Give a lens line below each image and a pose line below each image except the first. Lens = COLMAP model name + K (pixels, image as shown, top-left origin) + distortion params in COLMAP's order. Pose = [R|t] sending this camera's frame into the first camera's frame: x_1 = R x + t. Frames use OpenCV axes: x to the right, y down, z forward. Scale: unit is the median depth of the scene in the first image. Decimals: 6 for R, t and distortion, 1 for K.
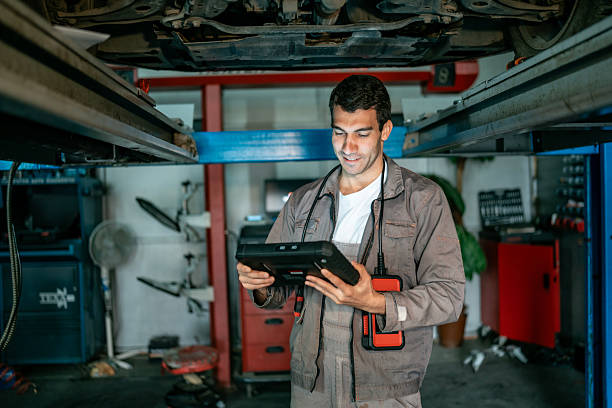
lens RADIAL K [[581.8, 0, 306.0], [0, 581.8, 204.0], [0, 0, 1]] dist [-0.186538, 0.238214]
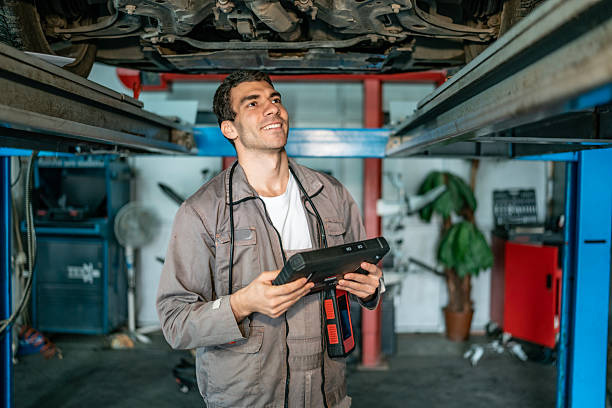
lens RADIAL K [[582.3, 0, 306.0], [0, 582.3, 204.0], [0, 0, 1]] dist [-0.178227, 0.233818]
pose [[0.995857, 0.043932, -0.079620, 0.063914], [-0.042289, 0.998859, 0.022201, -0.006958], [0.080505, -0.018742, 0.996578, -0.047607]]
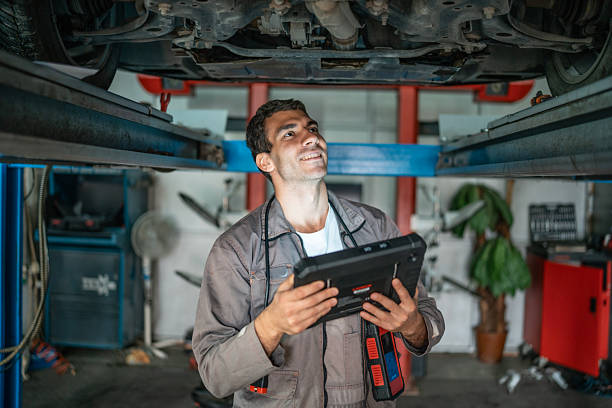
lens RADIAL K [[582.5, 0, 306.0], [0, 582.5, 204.0], [0, 0, 1]] dist [-0.175599, 0.228210]
pose [[0.992753, 0.061614, -0.103175, 0.032322], [-0.059687, 0.997982, 0.021663, -0.025189], [0.104301, -0.015348, 0.994427, 0.008687]]
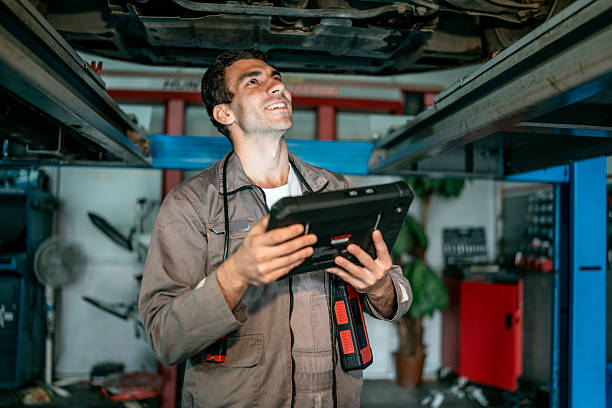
lens RADIAL K [[582.5, 0, 306.0], [0, 582.5, 204.0], [0, 0, 1]] dist [-0.175599, 0.228210]
pose [[0.996641, 0.055266, 0.060428, 0.005753], [-0.050729, 0.995952, -0.074204, 0.026090], [-0.064285, 0.070889, 0.995411, 0.032255]]
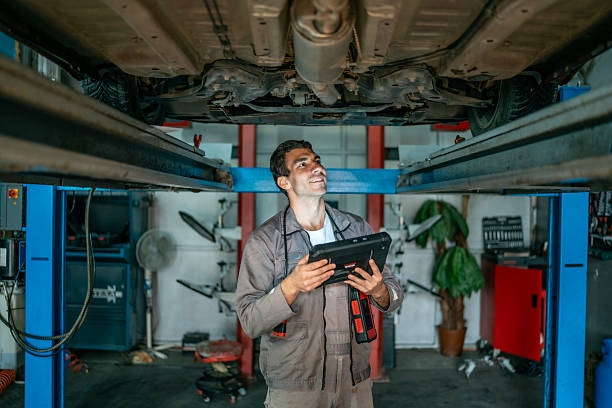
lens RADIAL K [[581.8, 0, 306.0], [0, 581.8, 204.0], [0, 0, 1]] dist [-0.186538, 0.238214]
pose [[0.997445, 0.043932, -0.056328, 0.025735], [-0.044962, 0.998841, -0.017151, -0.016490], [0.055509, 0.019640, 0.998265, -0.151831]]
